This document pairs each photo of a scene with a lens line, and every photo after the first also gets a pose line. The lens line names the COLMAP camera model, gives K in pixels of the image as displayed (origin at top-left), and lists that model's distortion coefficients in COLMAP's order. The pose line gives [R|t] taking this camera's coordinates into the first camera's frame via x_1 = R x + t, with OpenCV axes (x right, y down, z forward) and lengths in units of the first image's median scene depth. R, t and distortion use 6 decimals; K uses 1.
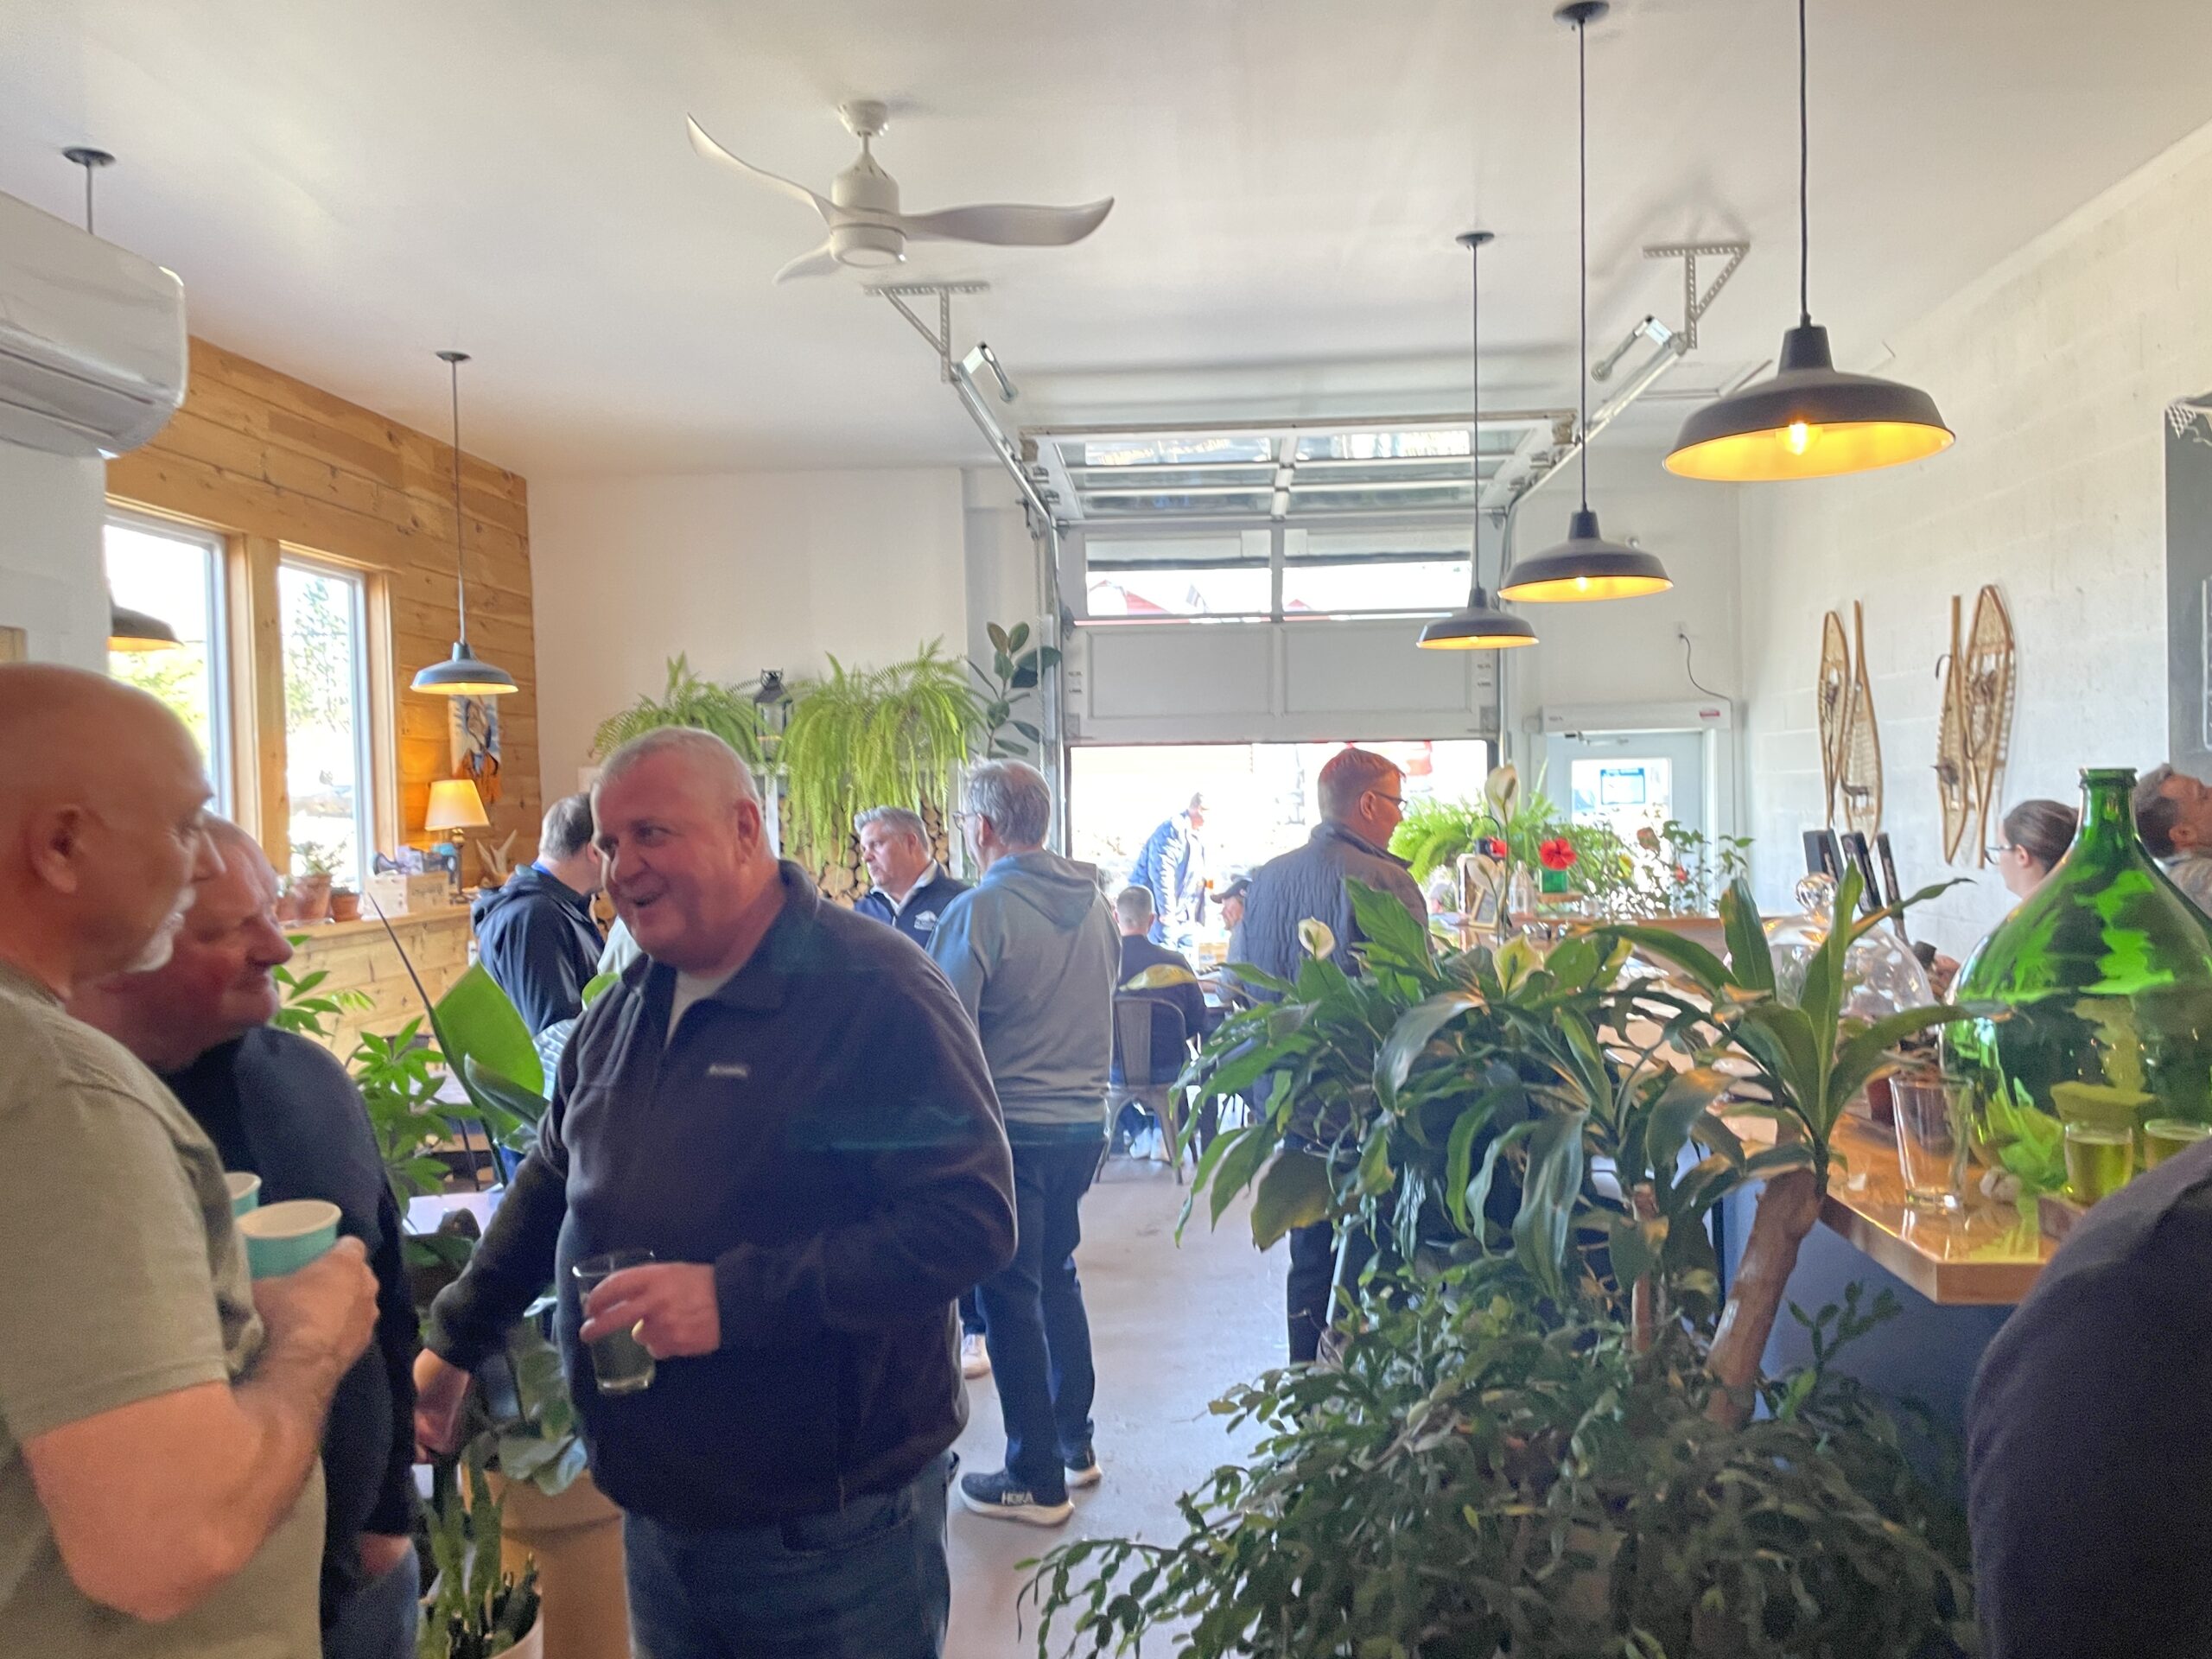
lens RADIAL K [[1670.4, 0, 1117.8], [0, 1670.4, 848.9], [0, 0, 1]] dist [0.114292, -0.149582]
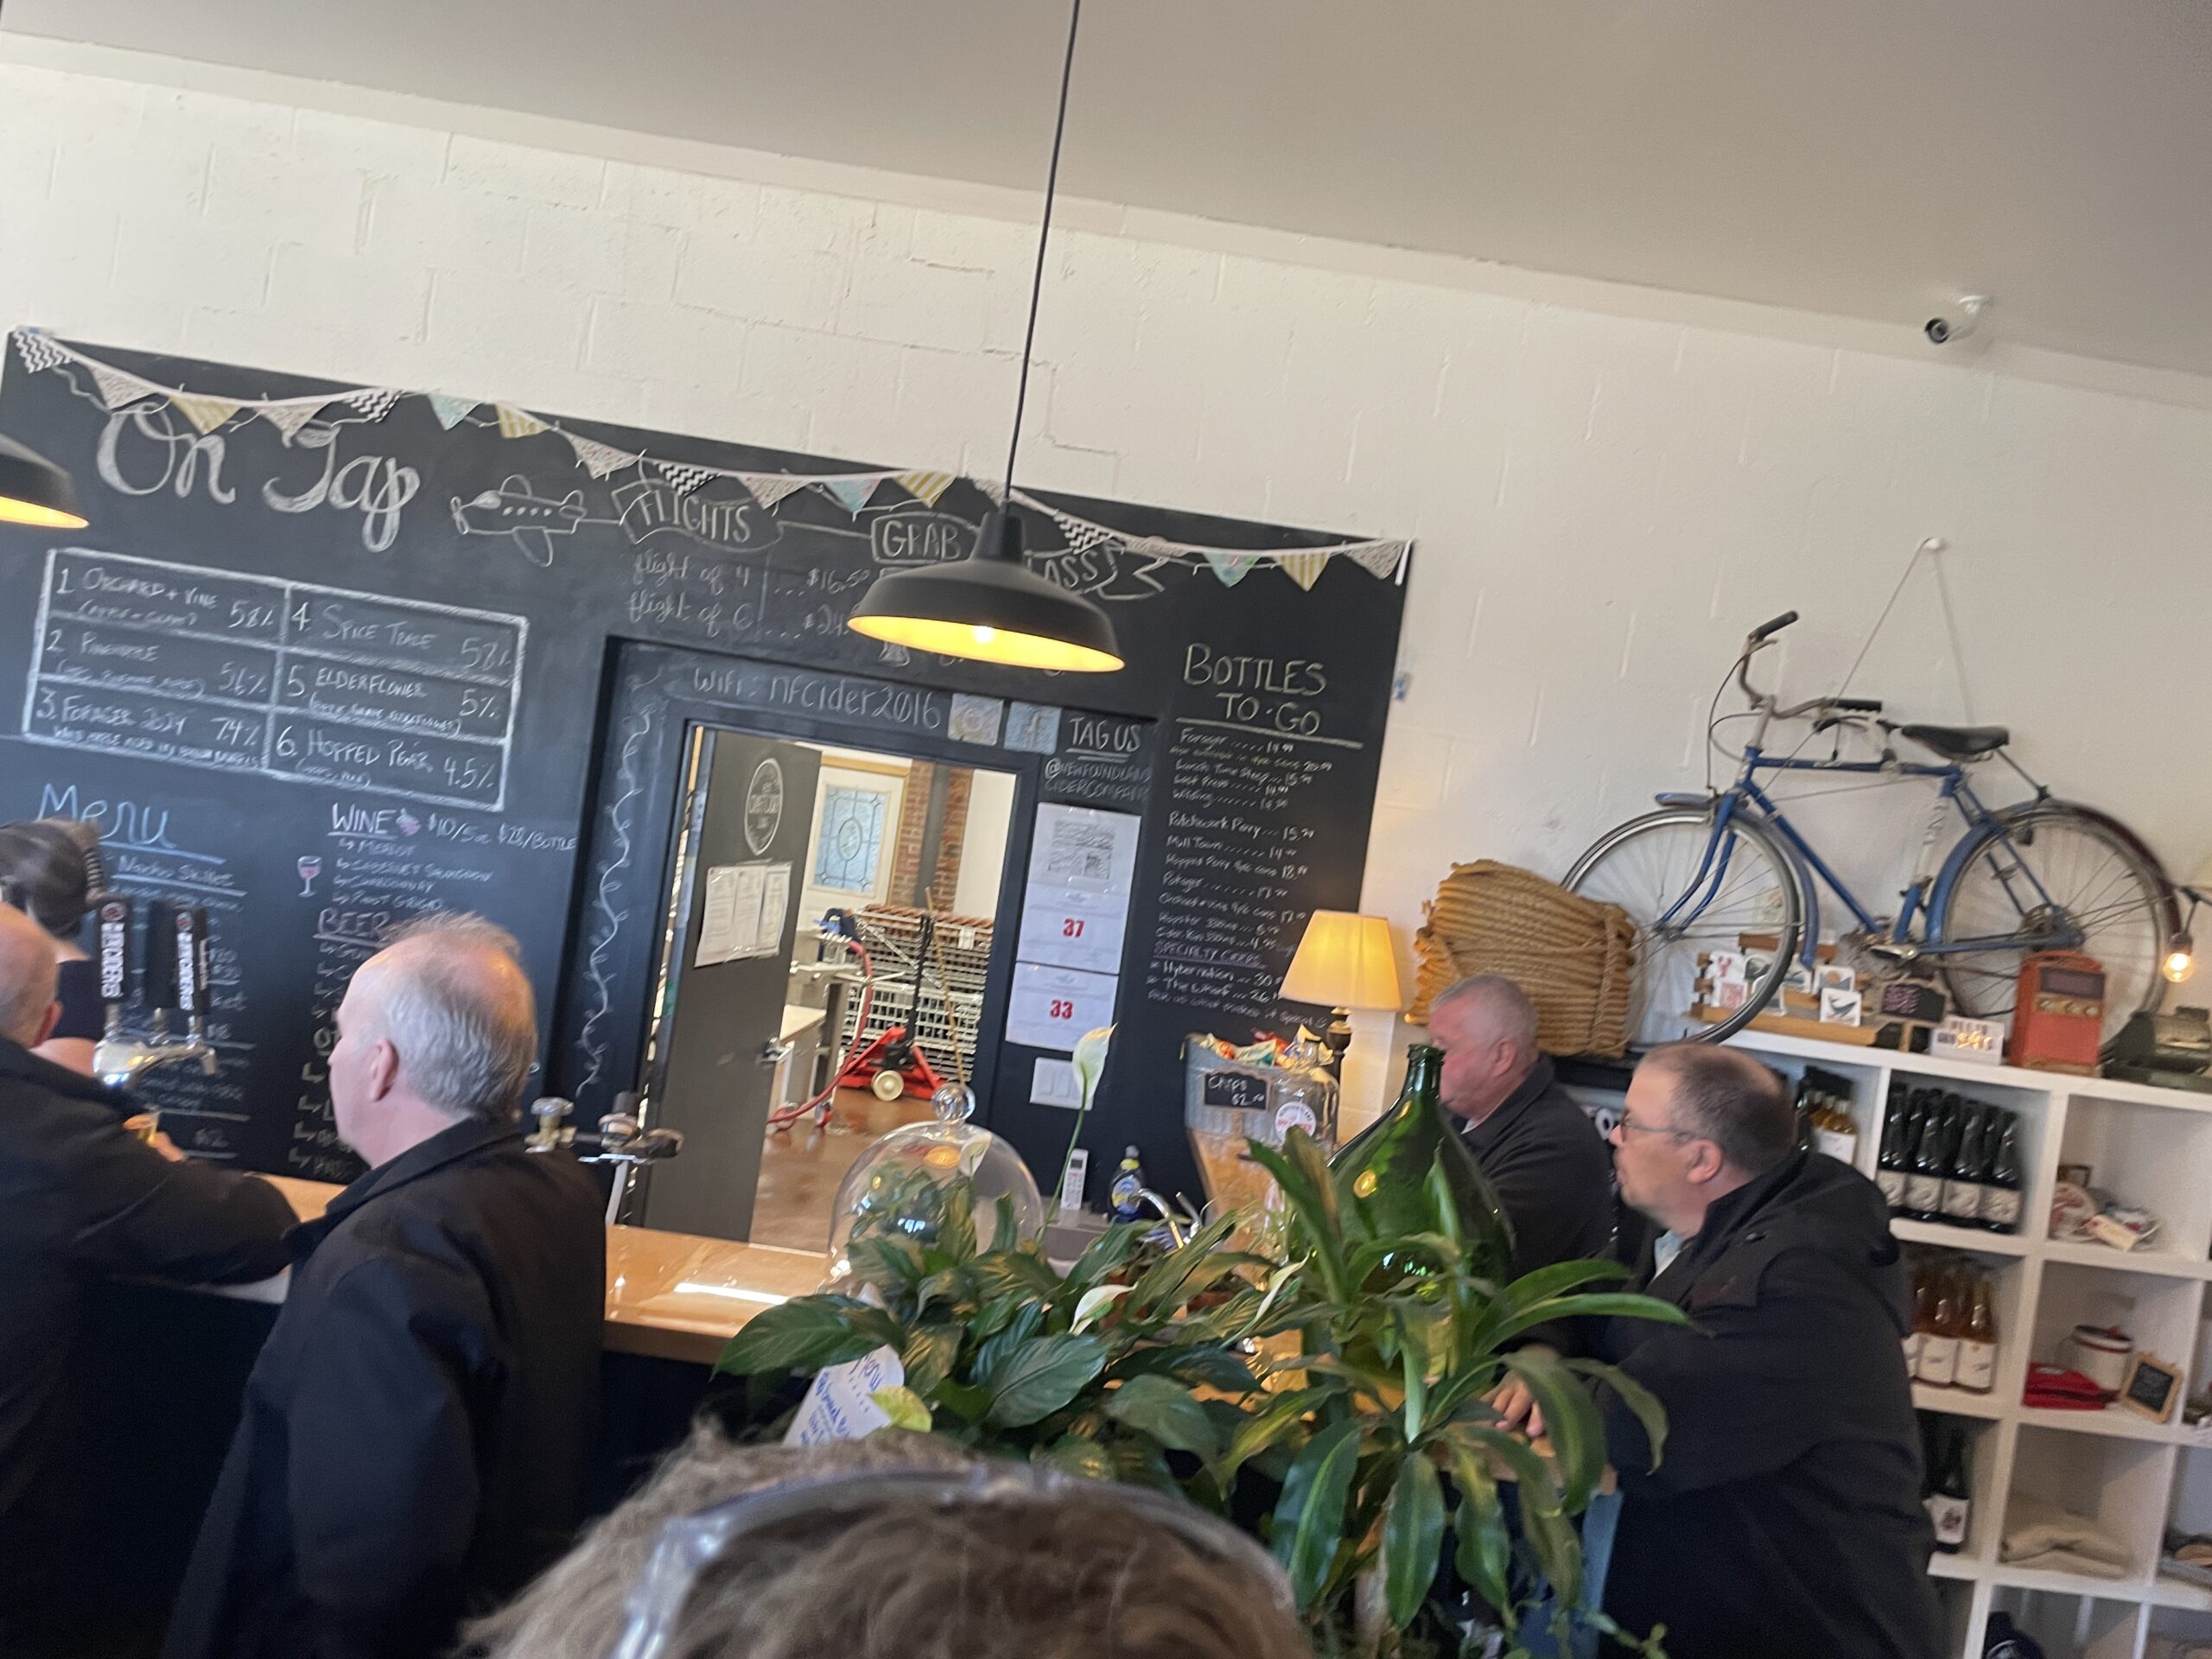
lens RADIAL K [[1668.5, 0, 1094.8], [0, 1668.5, 848.8], [0, 0, 1]] dist [0.087636, -0.116152]
pose [[-0.066923, -0.001545, 0.997757, -0.183581], [-0.118800, 0.992897, -0.006430, -0.041388], [-0.990660, -0.118964, -0.066631, 0.338326]]
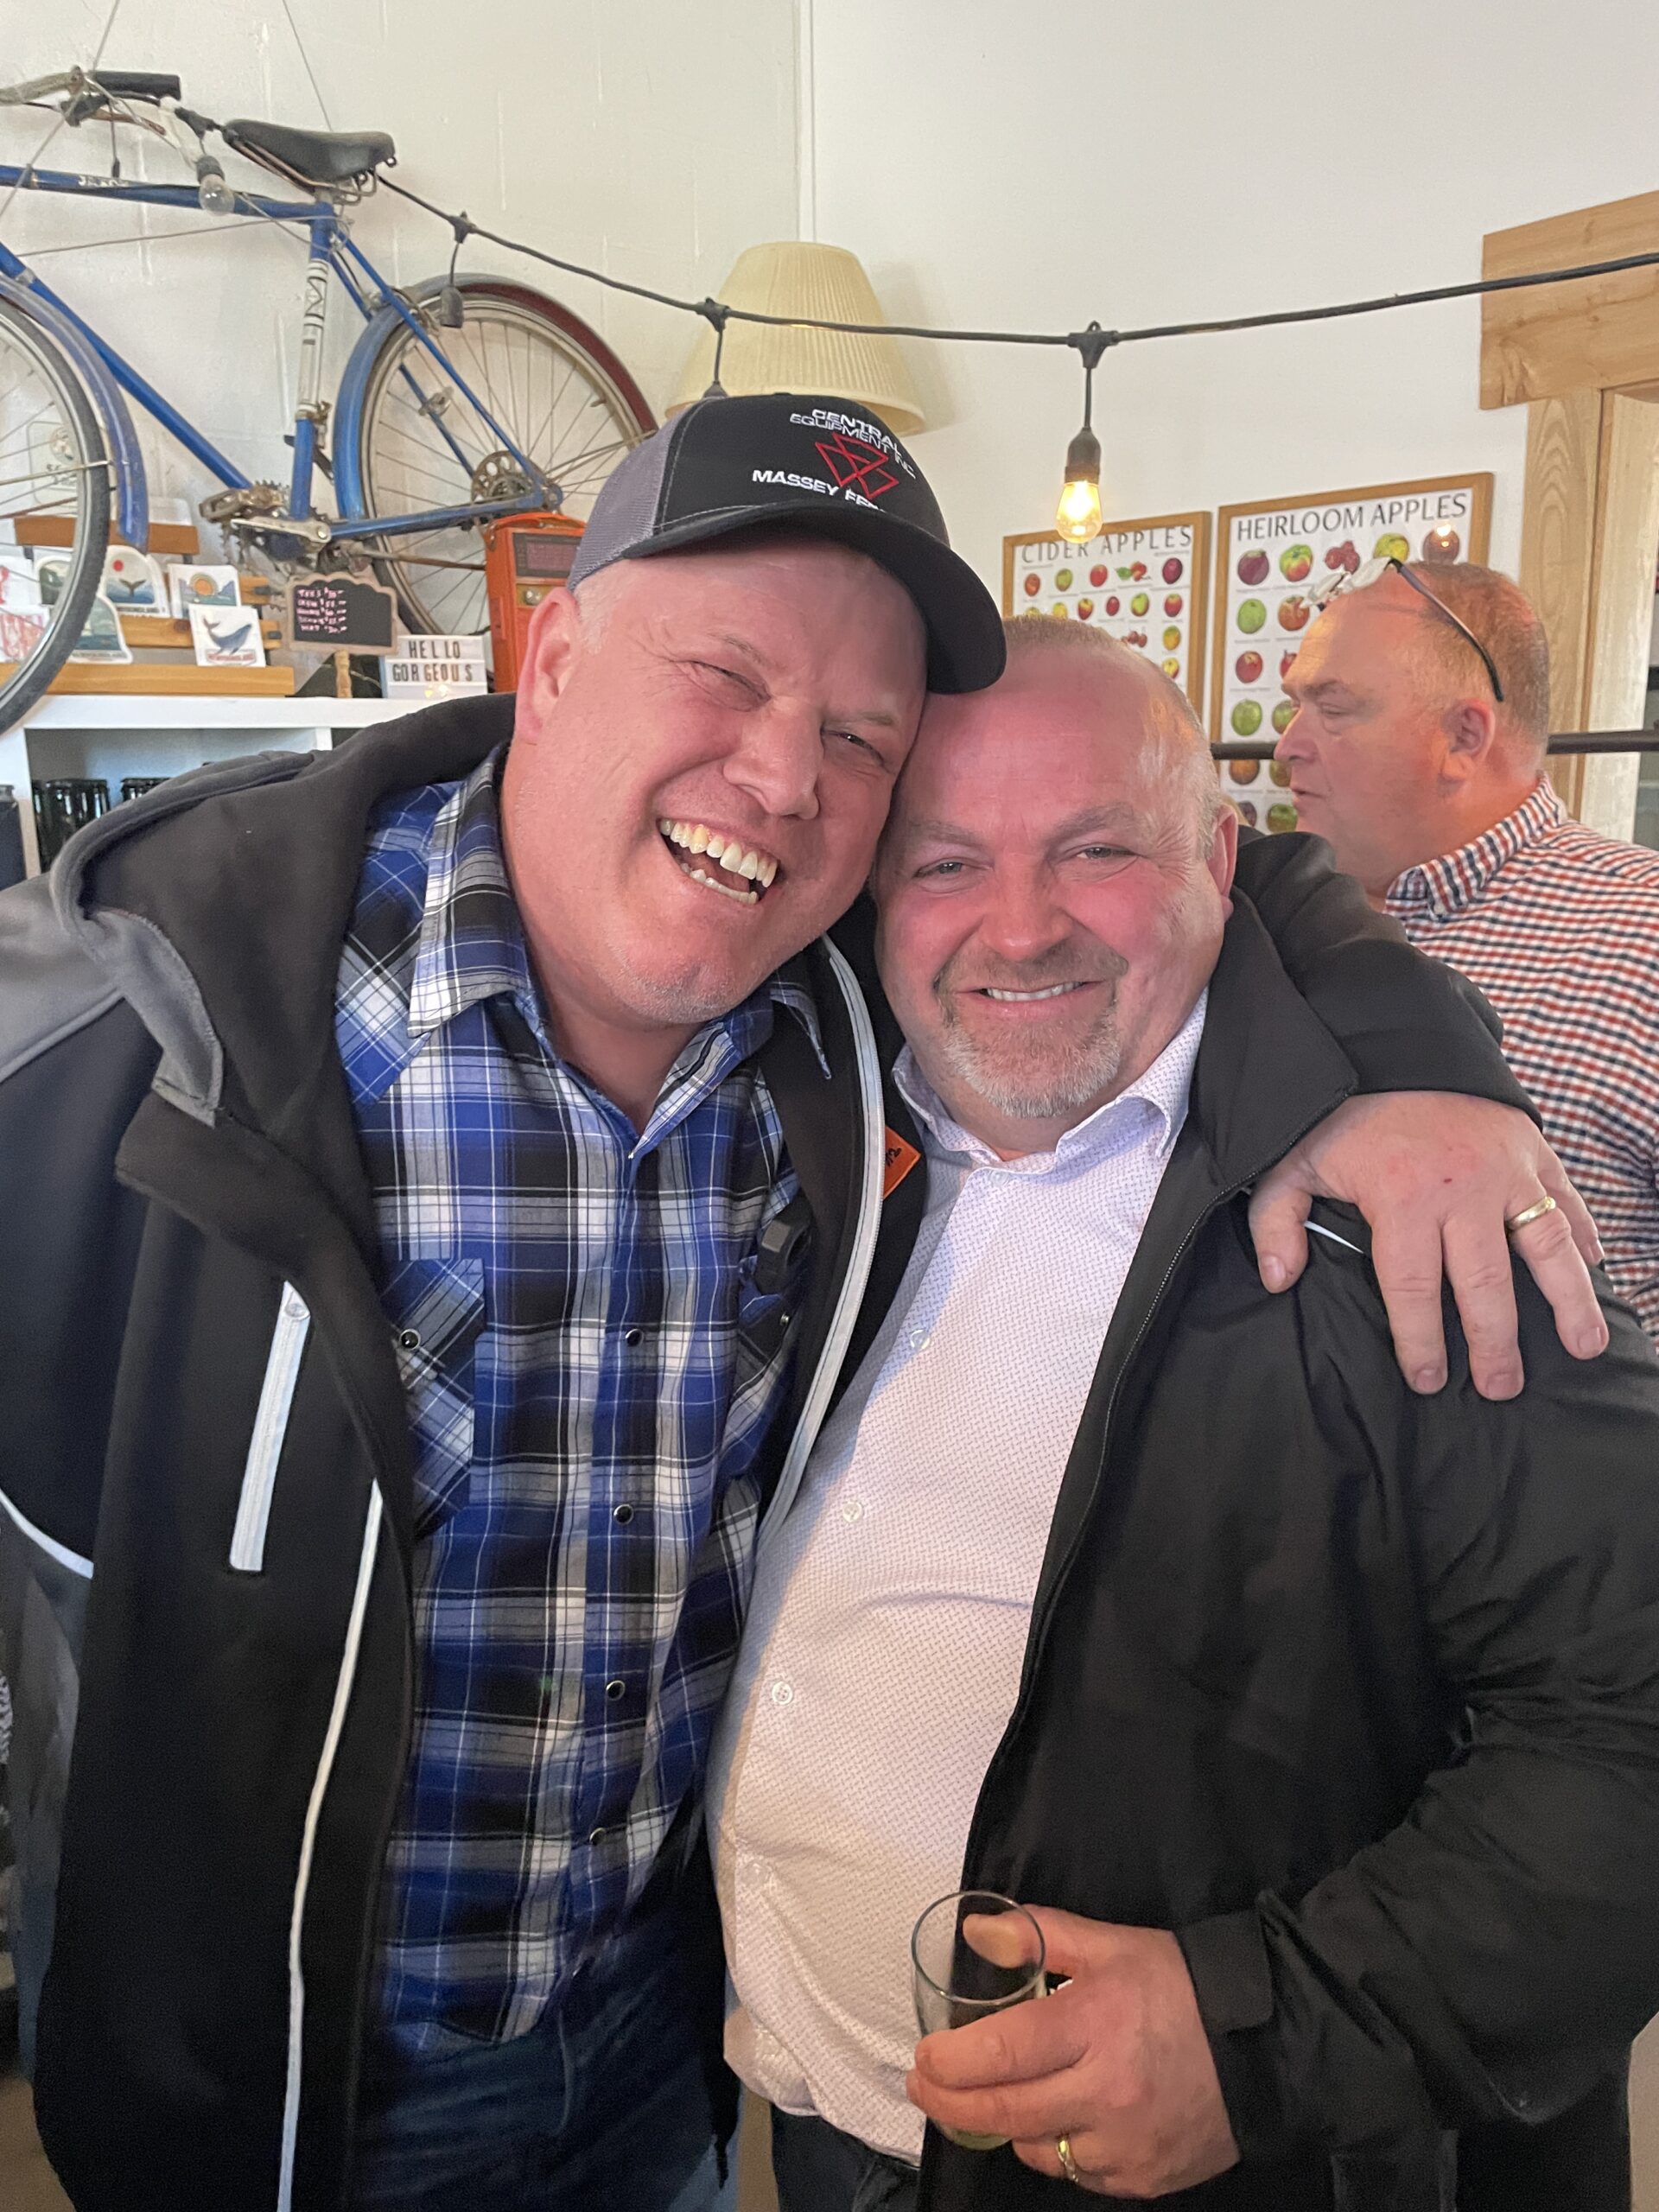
lens RADIAL K [[1684.9, 0, 829.5], [0, 1684.9, 1106.0], [0, 0, 1]] dist [0.097238, -0.131245]
pose [[-0.696565, -0.112451, 0.708627, 0.037010], [0.048640, 0.977969, 0.203004, 0.003591], [-0.715843, 0.175873, -0.675750, 0.204540]]
